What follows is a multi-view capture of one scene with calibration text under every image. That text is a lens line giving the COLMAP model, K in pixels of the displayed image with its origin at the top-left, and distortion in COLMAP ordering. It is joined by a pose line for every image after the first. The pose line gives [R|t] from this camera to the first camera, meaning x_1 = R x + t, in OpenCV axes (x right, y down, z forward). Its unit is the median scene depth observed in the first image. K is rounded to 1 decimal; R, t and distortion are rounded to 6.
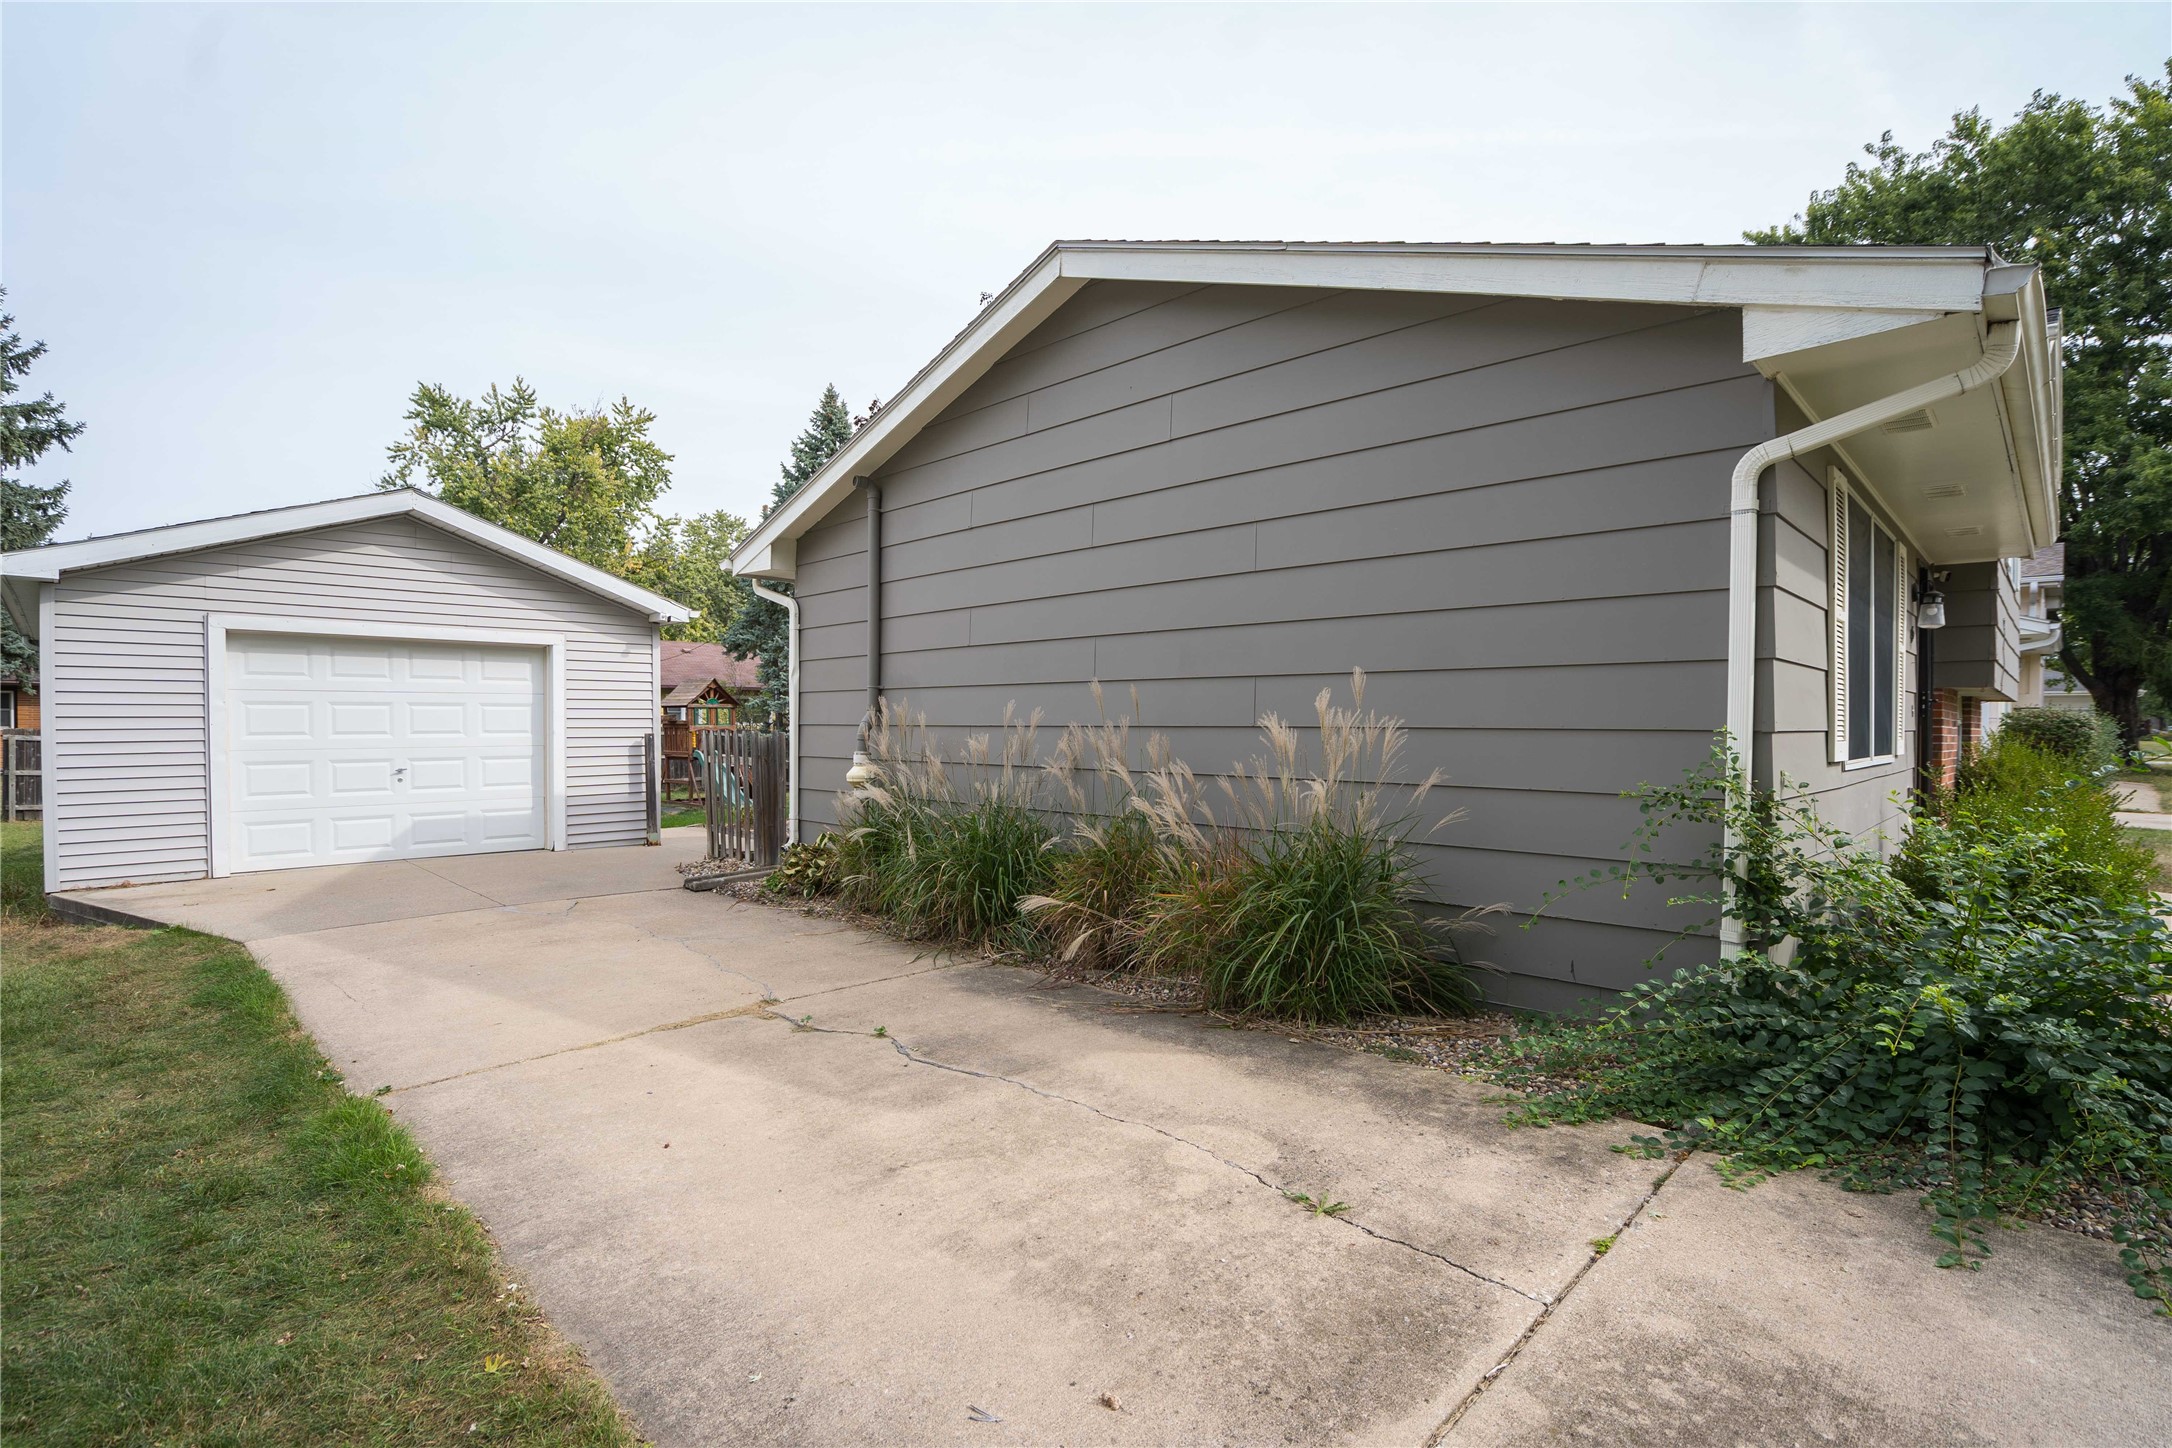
lens RADIAL K [[1004.7, 0, 1092.7], [0, 1004.7, 739.4], [0, 0, 1]] dist [-0.046384, 0.016240]
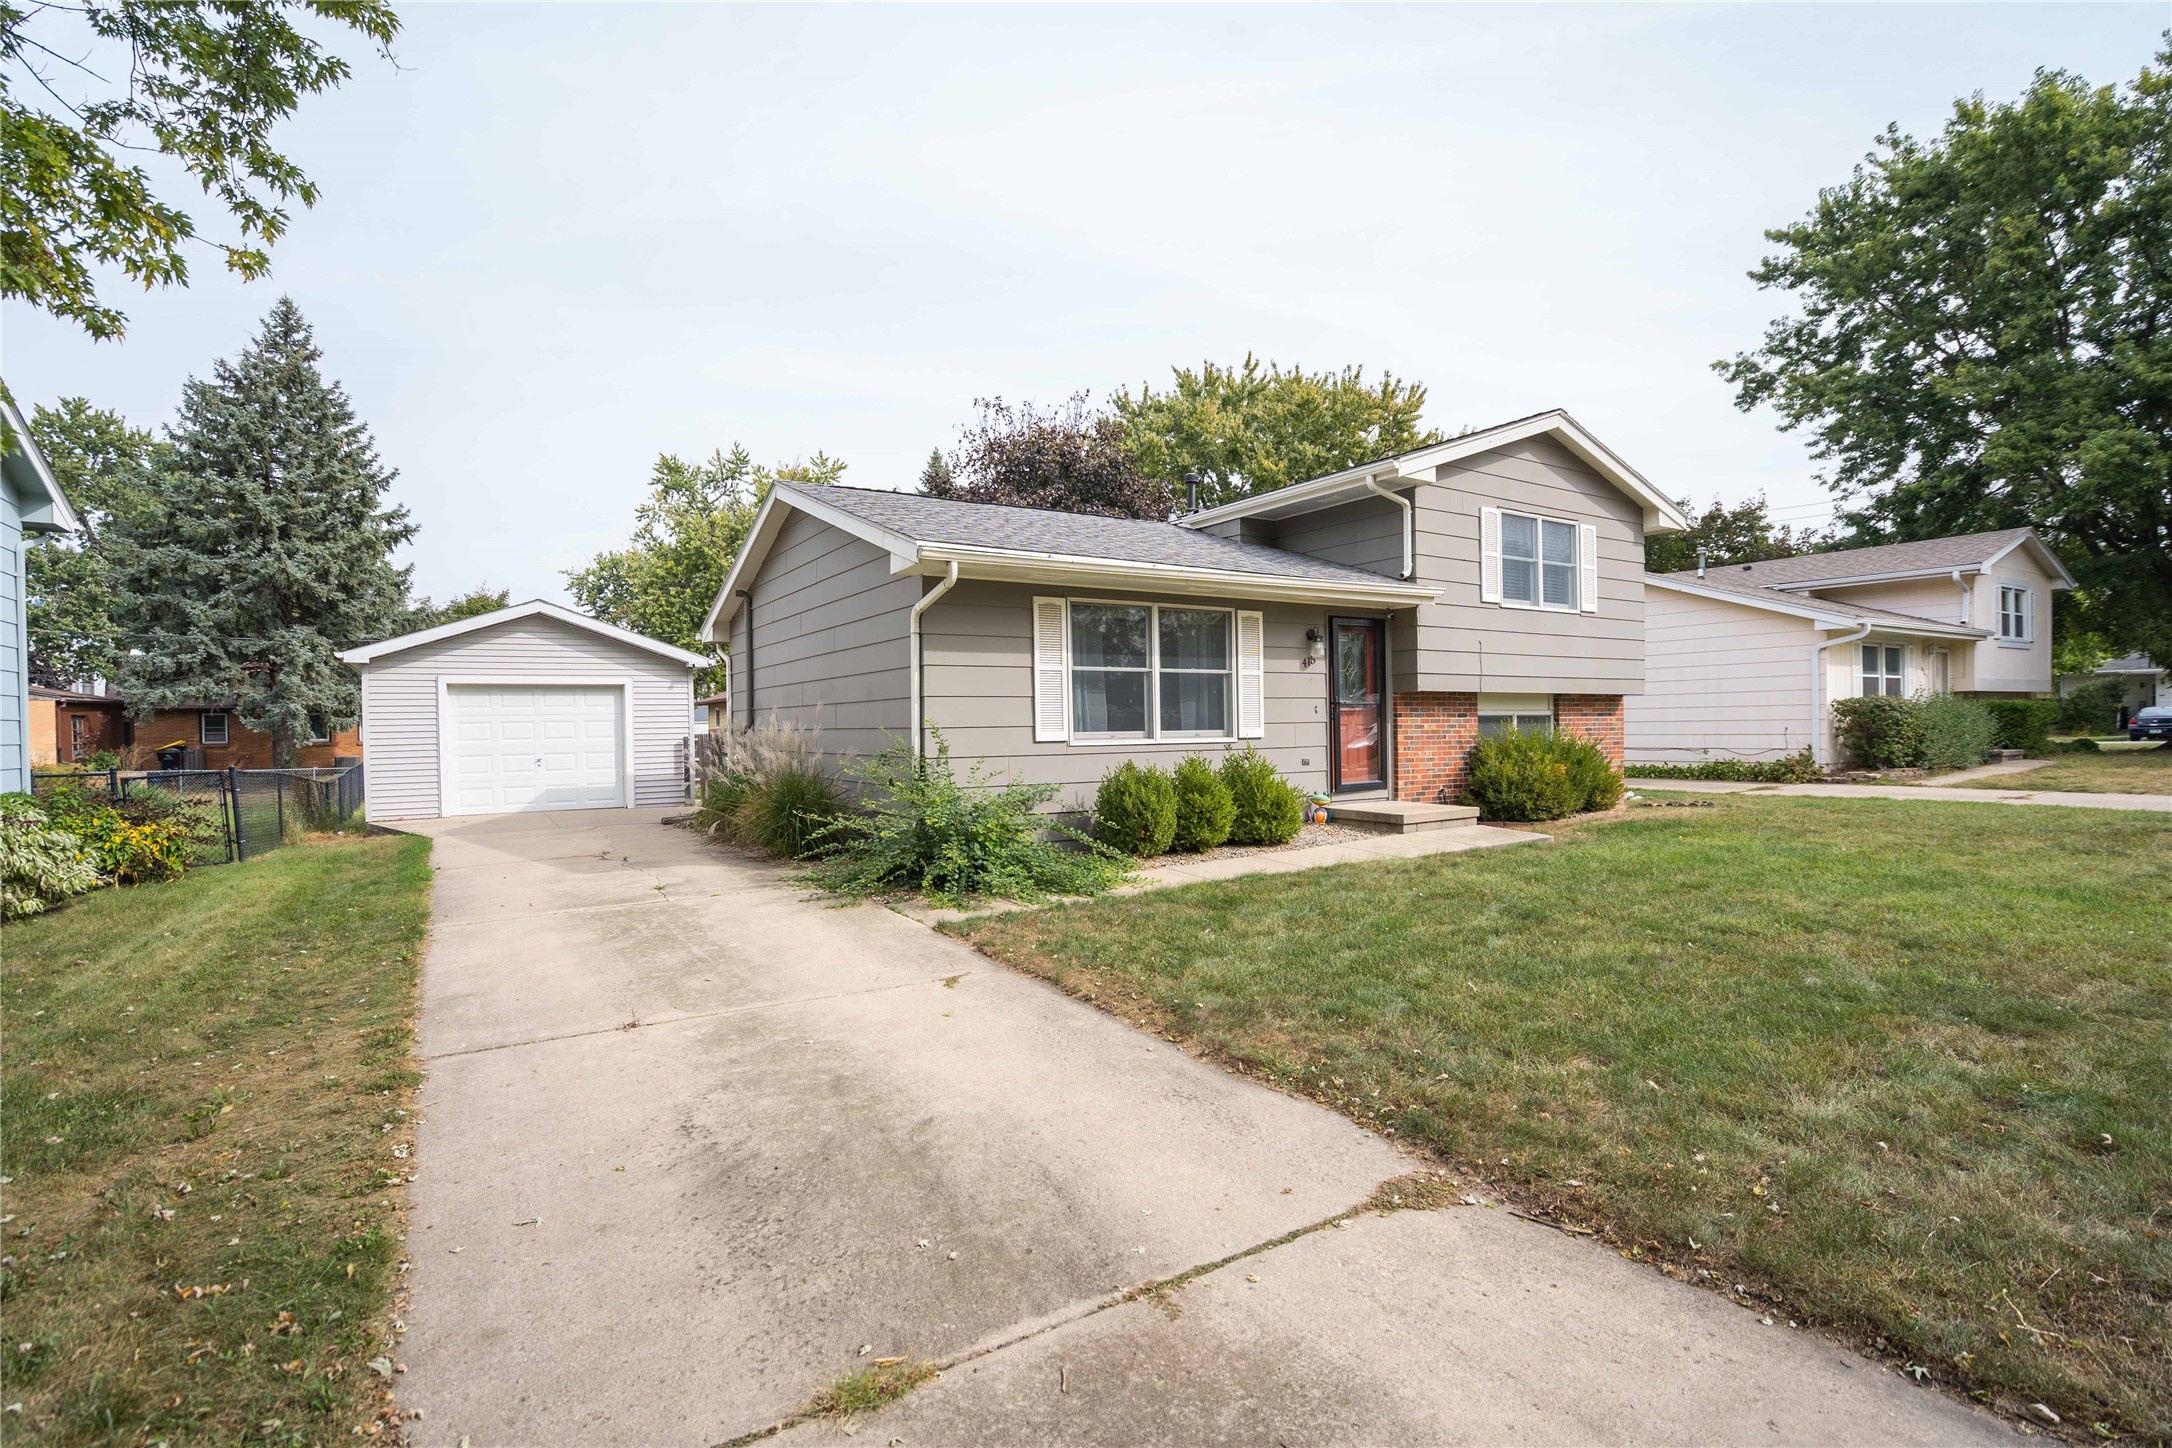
lens RADIAL K [[1003.2, 0, 1083.2], [0, 1003.2, 734.0], [0, 0, 1]] dist [-0.046085, 0.016857]
pose [[0.973233, -0.014717, -0.229350, 0.109118], [0.013360, 0.999883, -0.007469, 0.002038], [0.229433, 0.004204, 0.973315, -0.082909]]
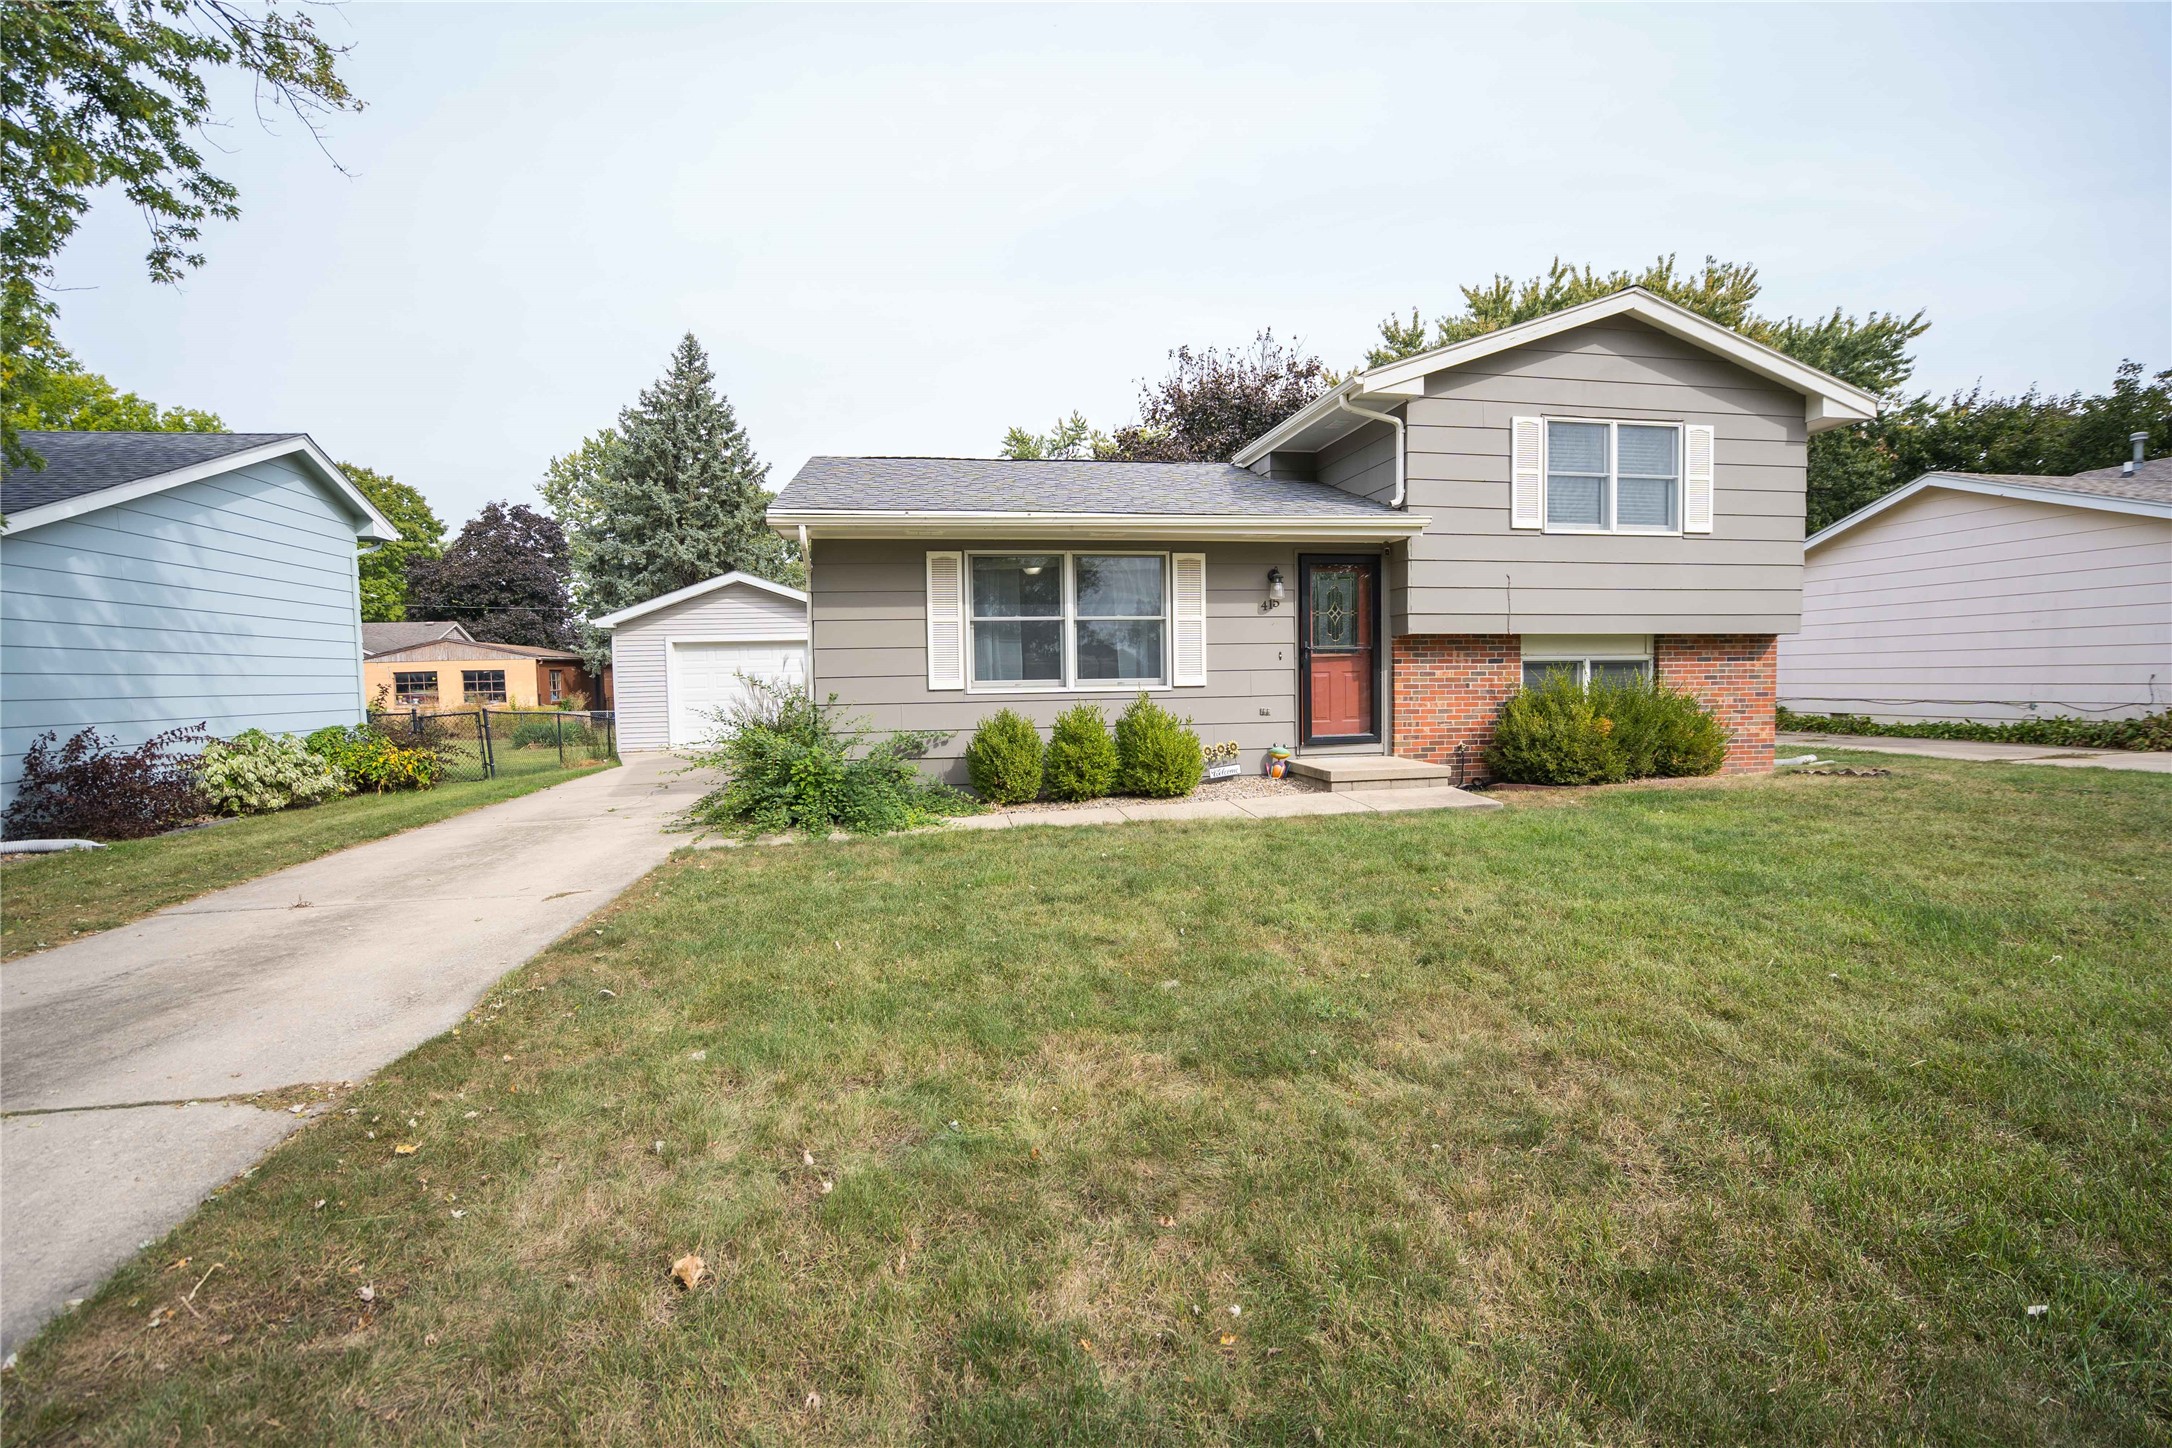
lens RADIAL K [[980.1, 0, 1088.0], [0, 980.1, 726.4], [0, 0, 1]] dist [-0.053770, 0.016542]
pose [[0.816512, 0.010368, -0.577235, 0.187186], [0.010606, 0.999401, 0.032953, 0.003023], [0.577231, -0.033029, 0.815913, -0.045843]]
